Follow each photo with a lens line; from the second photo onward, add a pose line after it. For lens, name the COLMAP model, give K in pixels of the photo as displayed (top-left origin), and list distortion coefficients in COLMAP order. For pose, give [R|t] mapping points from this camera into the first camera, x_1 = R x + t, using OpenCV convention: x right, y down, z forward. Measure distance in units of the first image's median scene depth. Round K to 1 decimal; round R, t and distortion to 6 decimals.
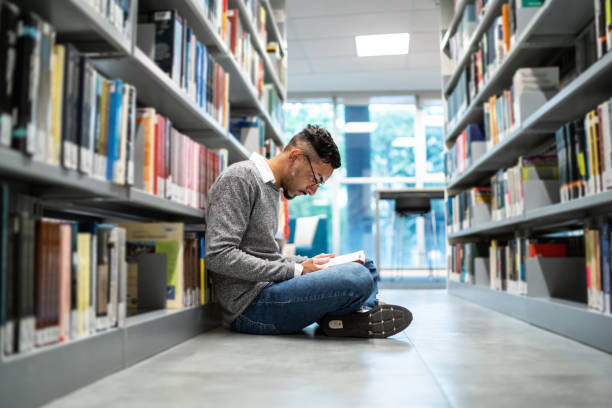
lens RADIAL K [[653.1, 0, 306.0], [0, 653.1, 204.0], [0, 0, 1]] dist [0.200187, -0.001144]
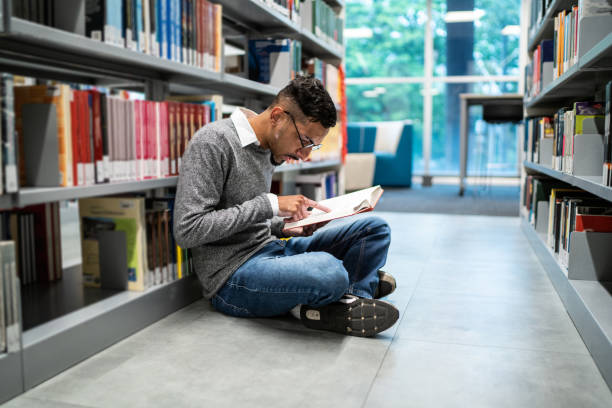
lens RADIAL K [[653.1, 0, 306.0], [0, 653.1, 204.0], [0, 0, 1]] dist [0.200187, -0.001144]
pose [[0.982403, 0.023978, -0.185230, 0.188092], [0.010066, 0.983487, 0.180698, -0.118022], [0.186505, -0.179383, 0.965939, 0.163582]]
